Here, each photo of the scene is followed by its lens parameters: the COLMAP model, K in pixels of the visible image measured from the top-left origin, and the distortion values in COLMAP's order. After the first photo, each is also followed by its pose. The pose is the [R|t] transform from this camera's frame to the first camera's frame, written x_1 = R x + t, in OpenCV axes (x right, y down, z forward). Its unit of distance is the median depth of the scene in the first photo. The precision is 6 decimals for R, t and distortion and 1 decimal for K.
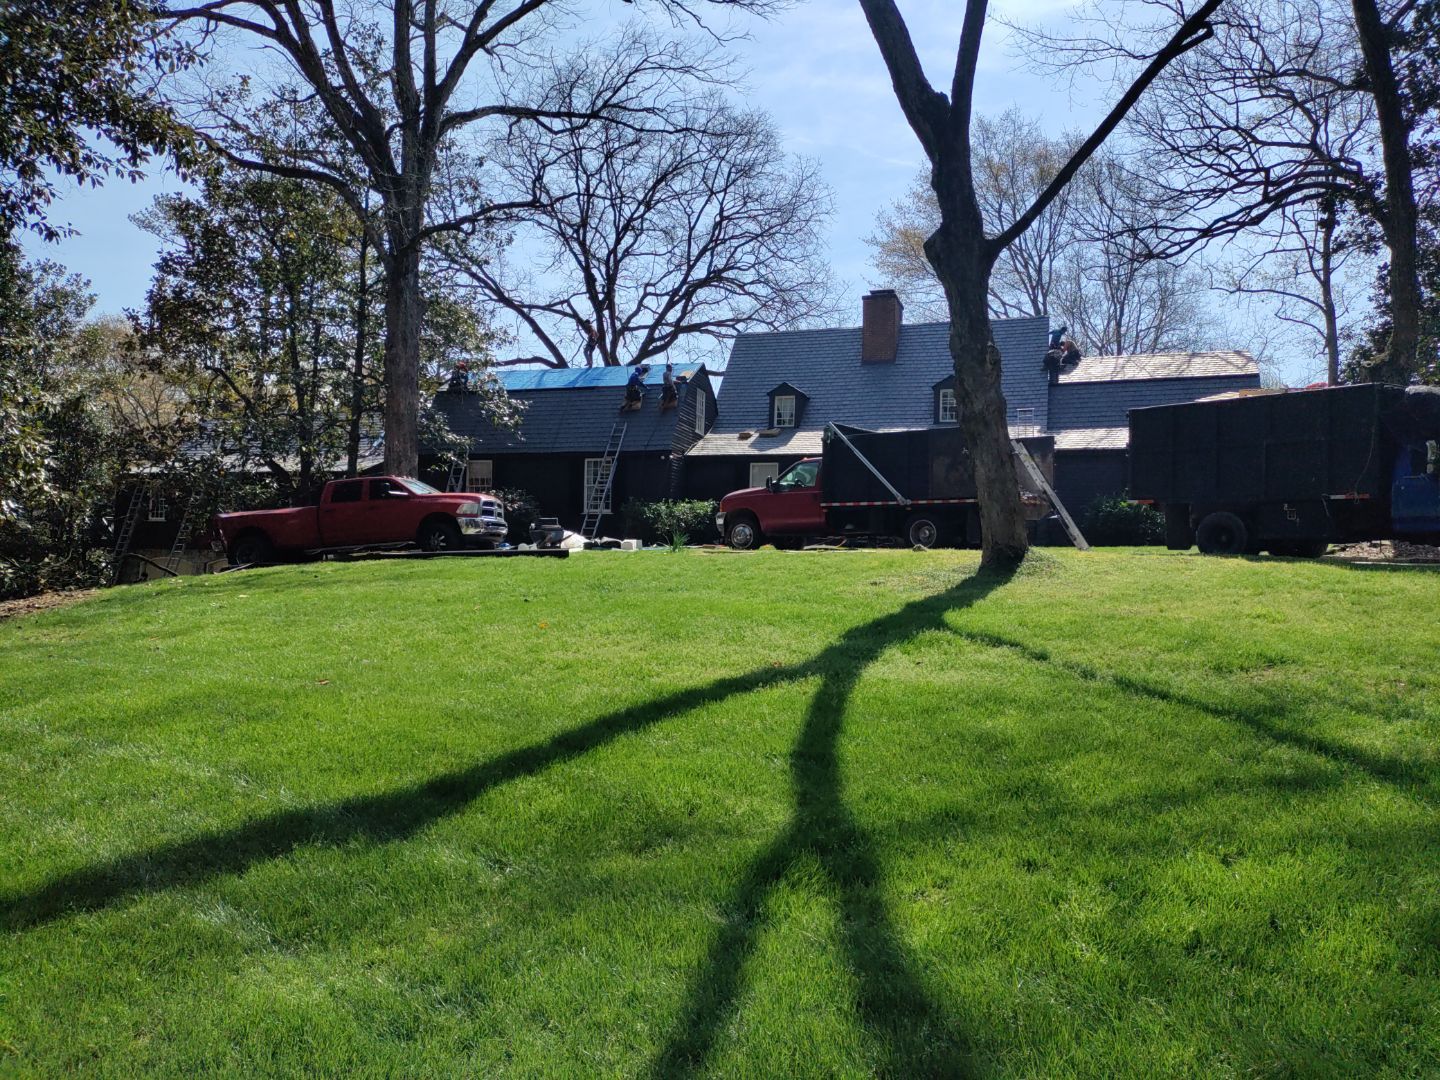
lens RADIAL K [[1041.9, 0, 720.0], [0, 1041.9, 540.0], [0, 0, 1]] dist [0.004398, -0.003546]
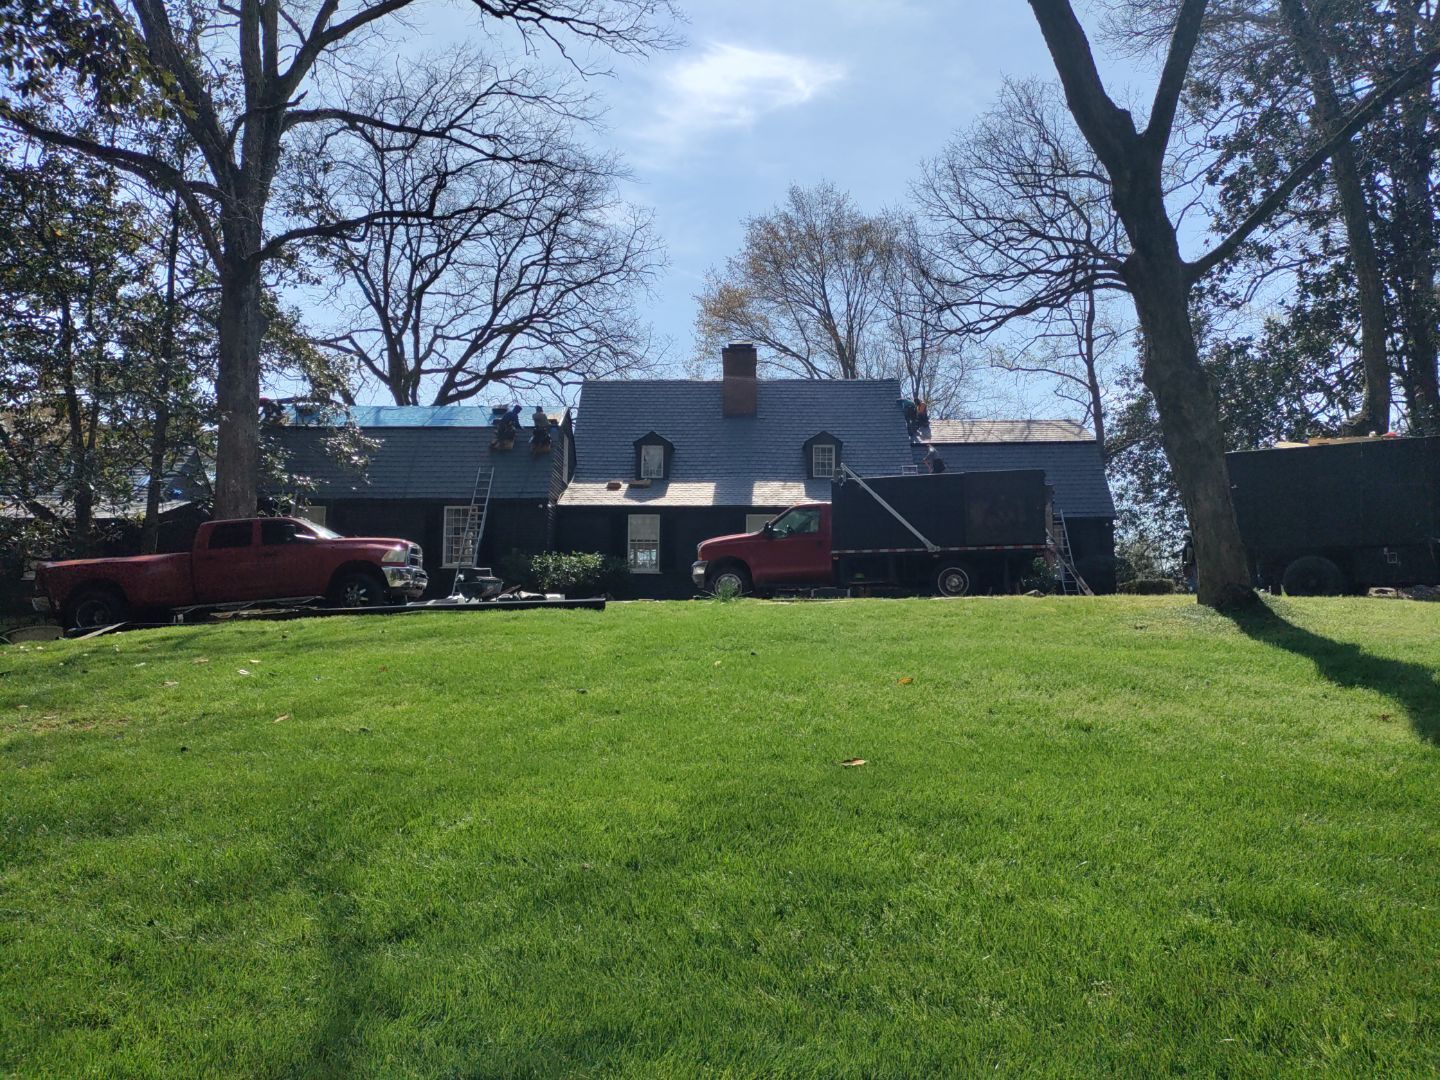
lens RADIAL K [[1041.9, 0, 720.0], [0, 1041.9, 540.0], [0, 0, 1]] dist [0.004398, -0.003546]
pose [[0.957785, 0.011295, 0.287262, -0.154319], [0.006567, 0.998108, -0.061138, 0.006707], [-0.287409, 0.060444, 0.955899, 0.078743]]
